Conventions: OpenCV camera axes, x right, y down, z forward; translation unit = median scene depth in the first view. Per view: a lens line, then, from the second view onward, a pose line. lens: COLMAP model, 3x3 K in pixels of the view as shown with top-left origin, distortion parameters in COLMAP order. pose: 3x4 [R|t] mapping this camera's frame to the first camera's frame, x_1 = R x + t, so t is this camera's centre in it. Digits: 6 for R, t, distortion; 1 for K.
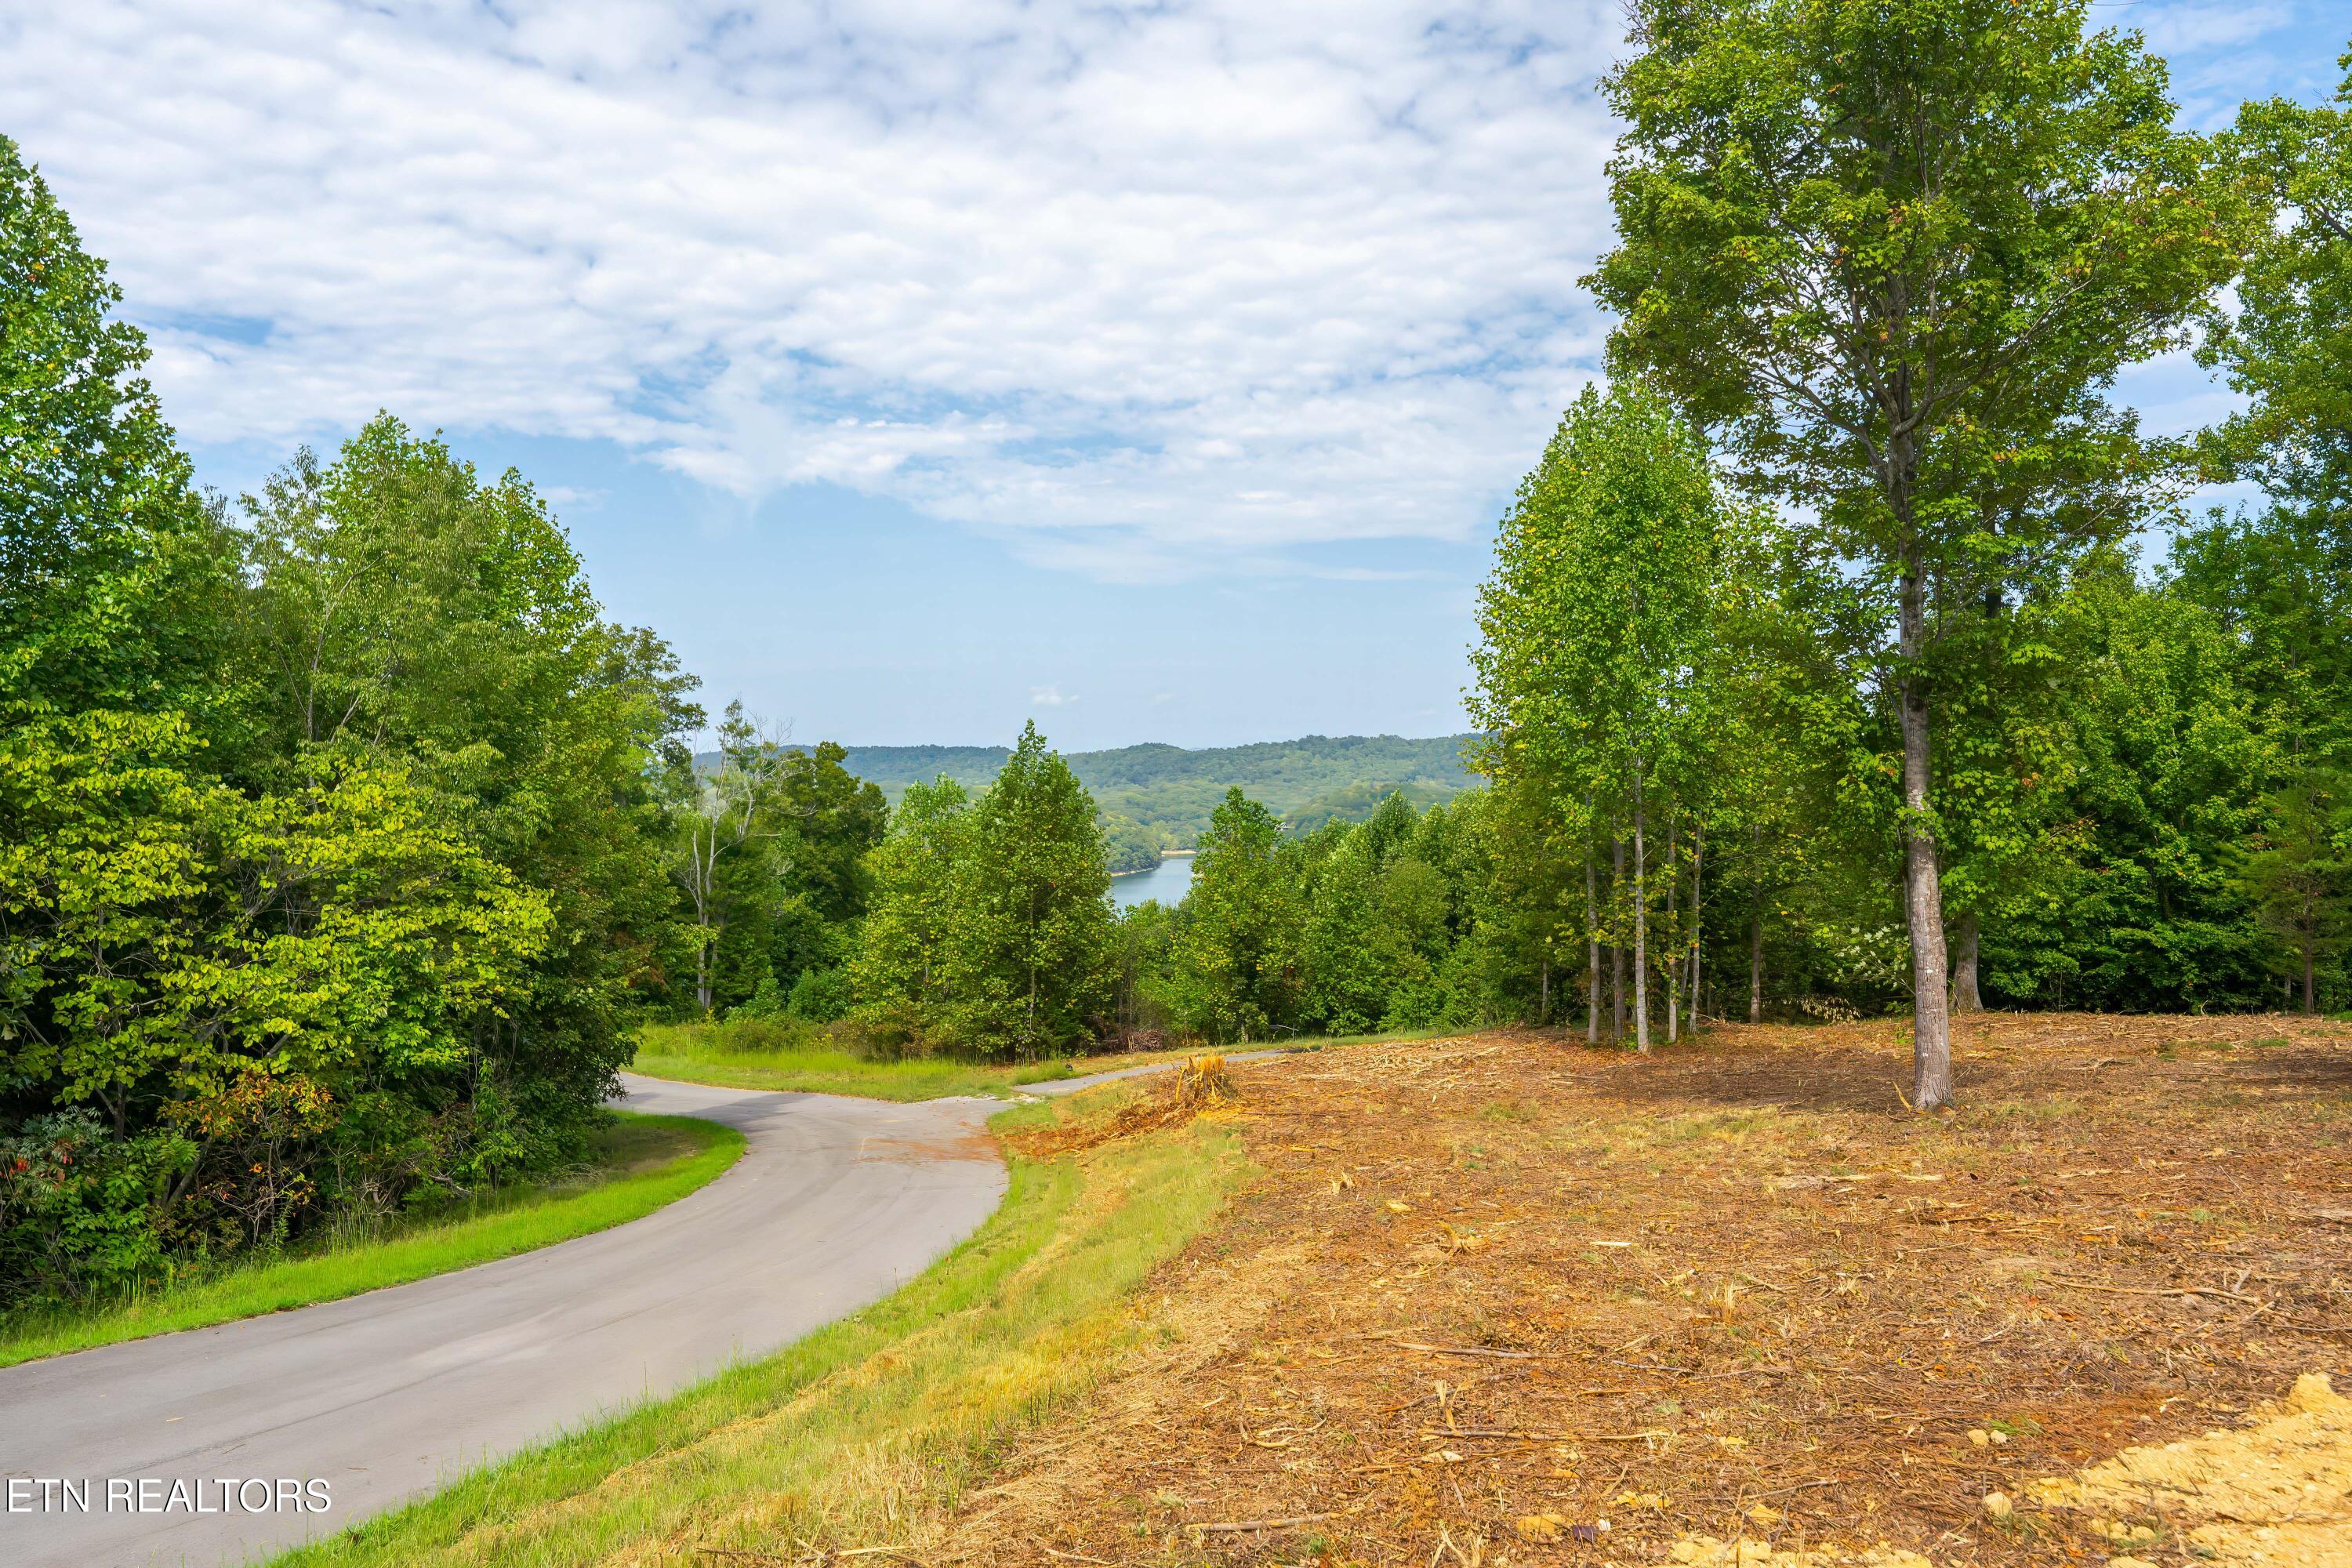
lens RADIAL K [[1567.3, 0, 1173.0], [0, 1567.3, 806.8], [0, 0, 1]] dist [-0.009034, 0.009221]
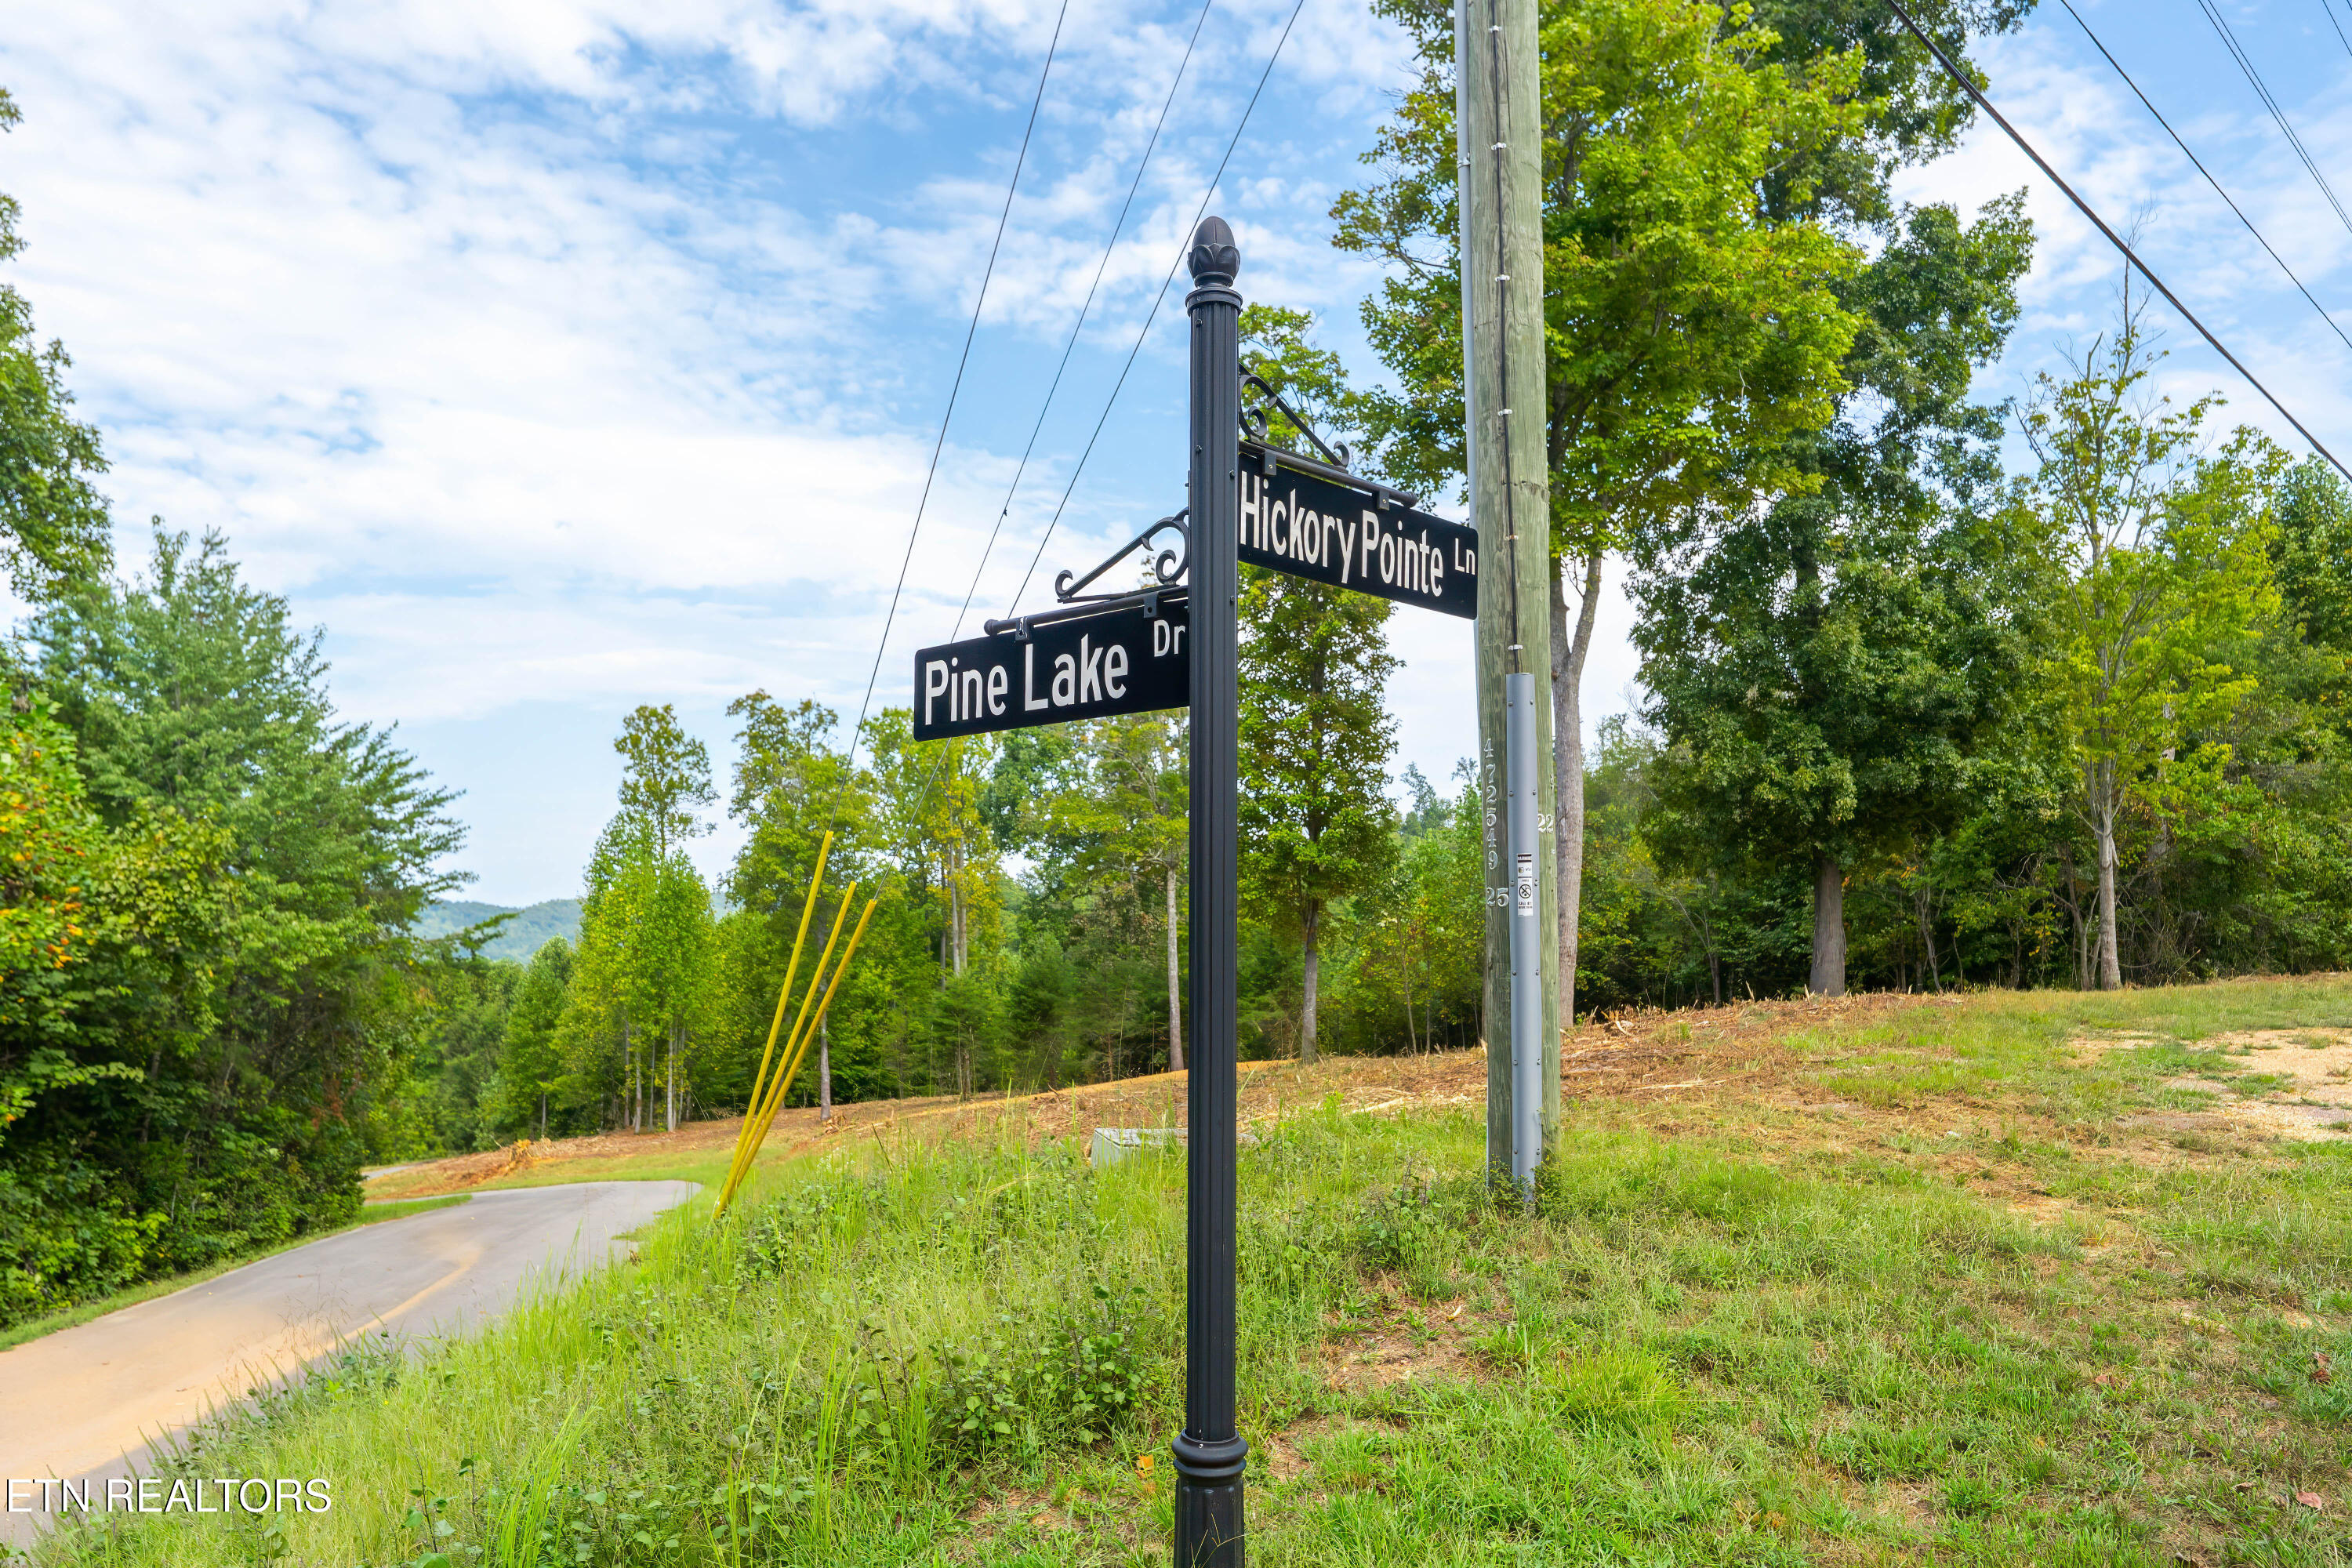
lens RADIAL K [[1567.3, 0, 1168.1], [0, 1567.3, 846.7], [0, 0, 1]] dist [-0.009034, 0.009221]
pose [[0.668365, 0.061309, 0.741302, -0.725637], [-0.002675, 0.996789, -0.080027, -0.059532], [-0.743828, 0.051504, 0.666383, -0.830640]]
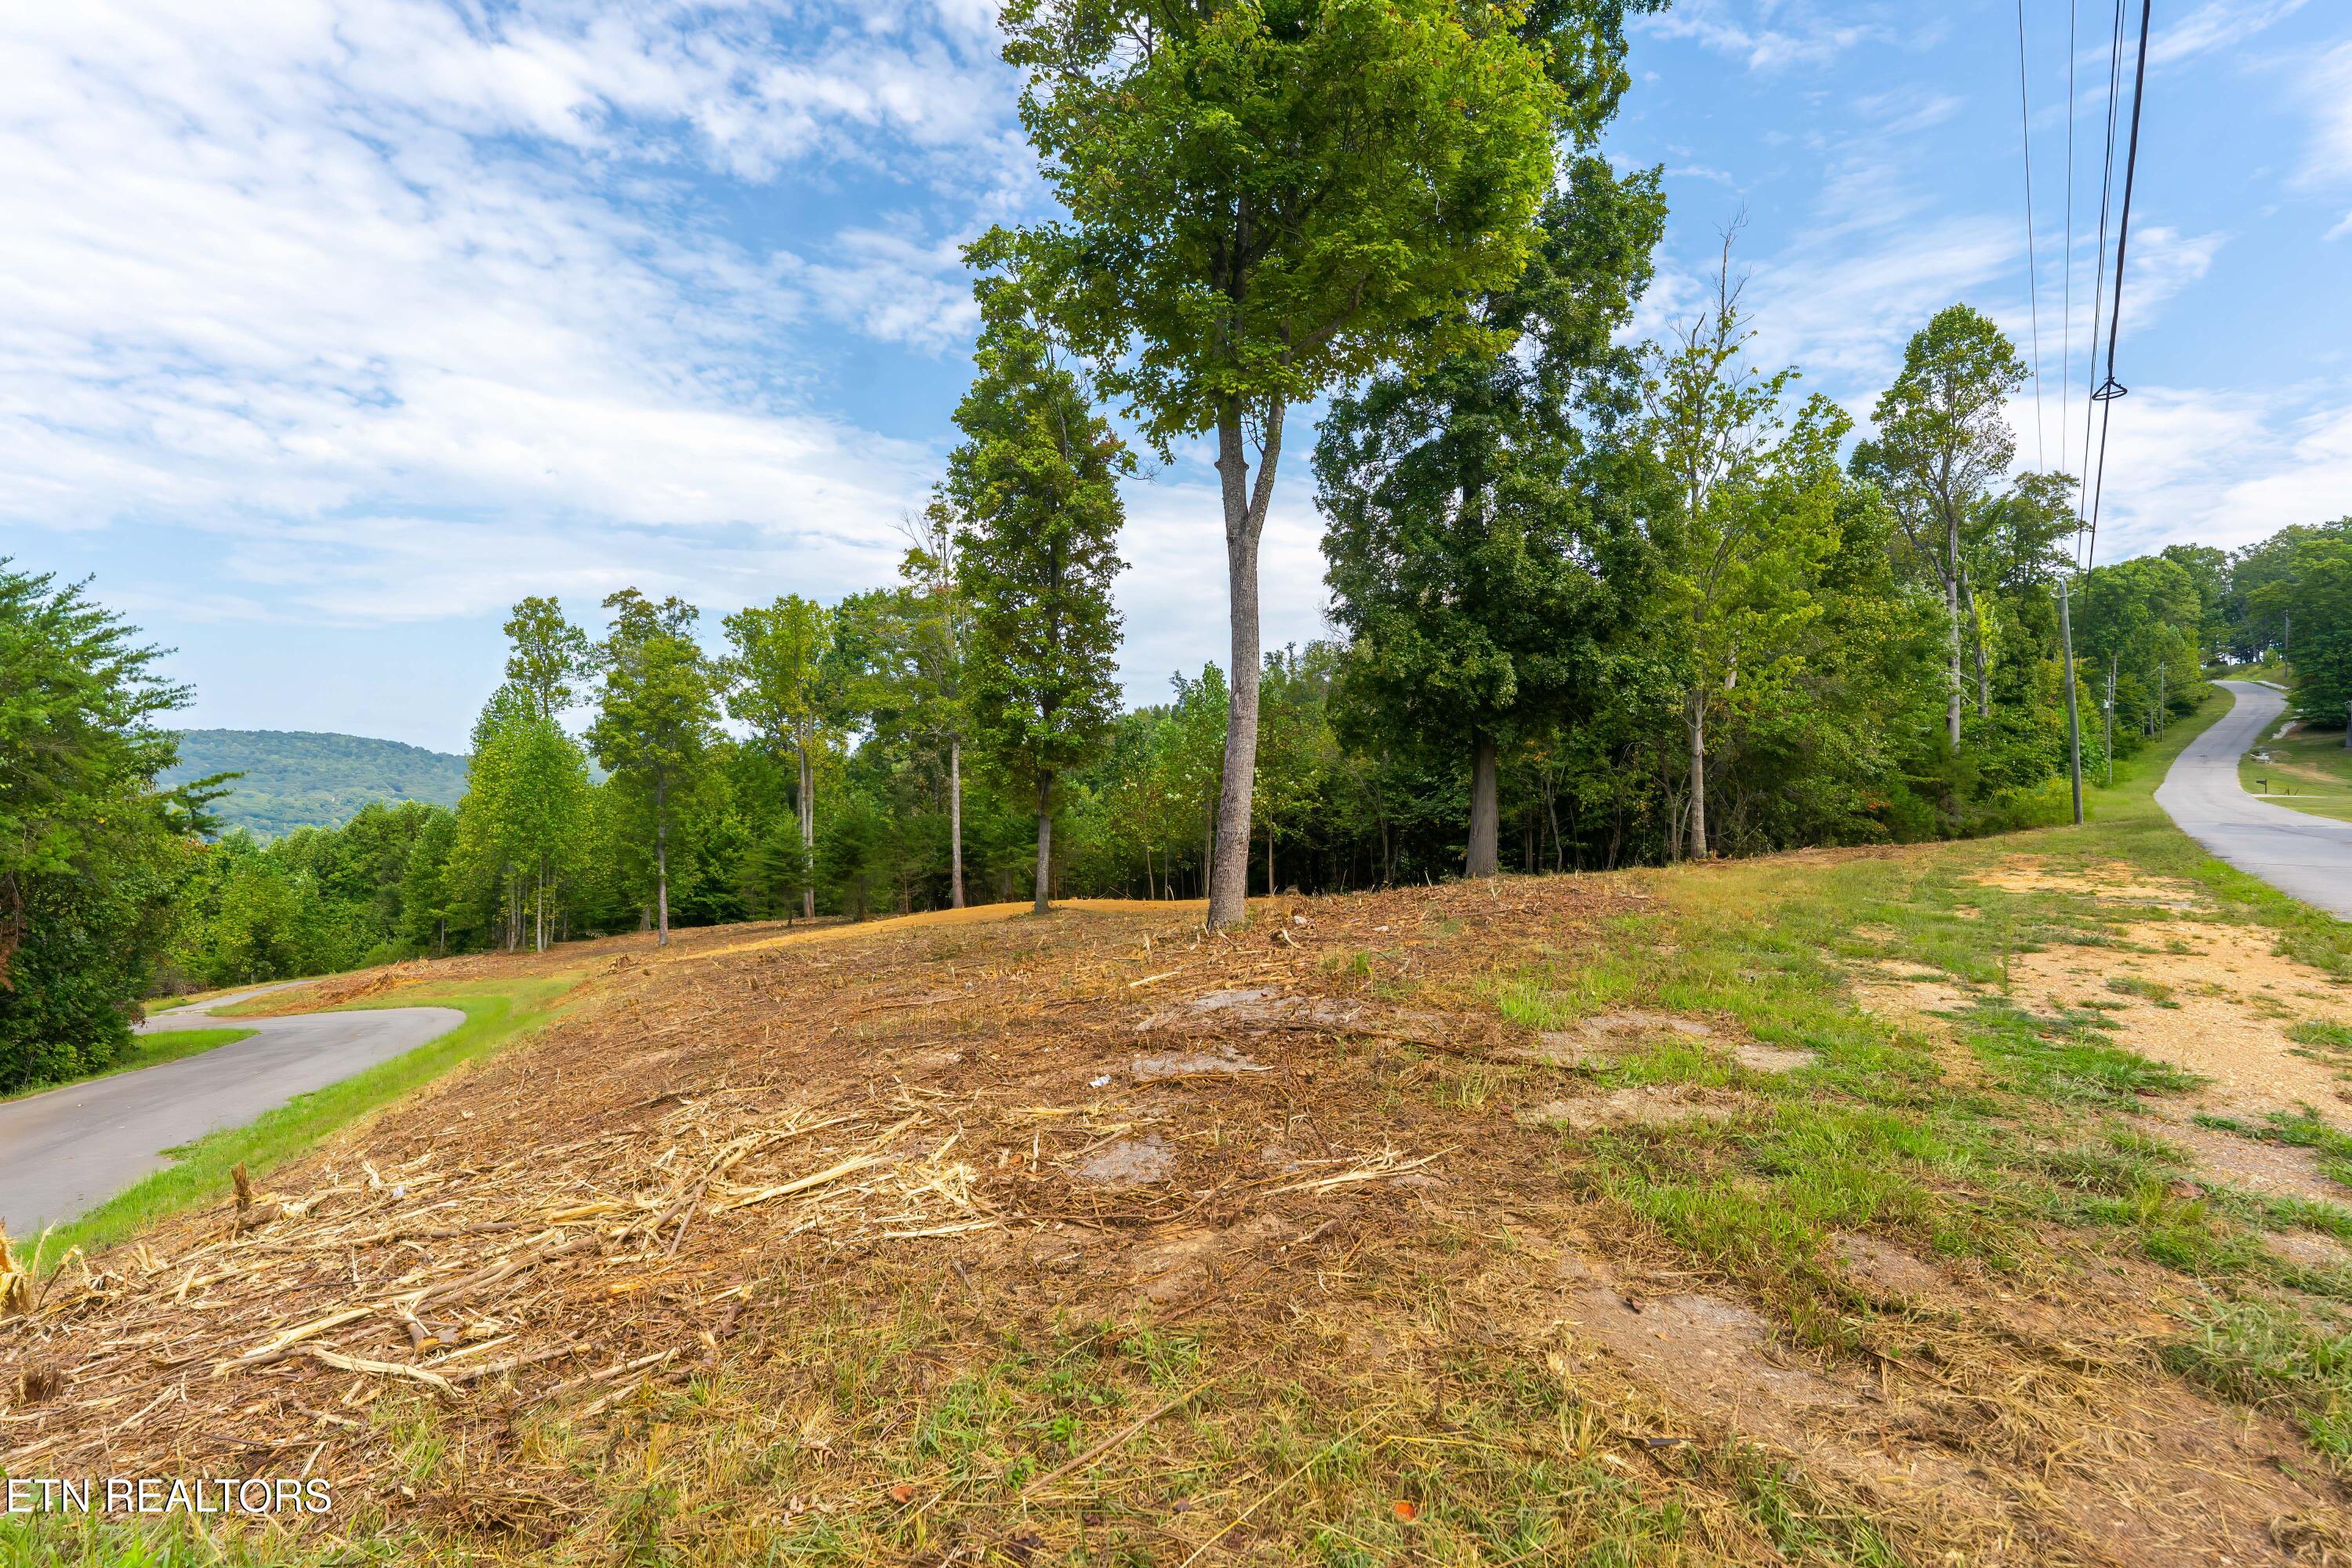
lens RADIAL K [[1093.8, 0, 1178.1], [0, 1093.8, 776.3], [0, 0, 1]] dist [-0.019162, 0.001690]
pose [[0.549346, 0.038215, 0.834721, -0.525556], [-0.013140, 0.999225, -0.037098, -0.074173], [-0.835492, 0.009411, 0.549422, -0.745763]]
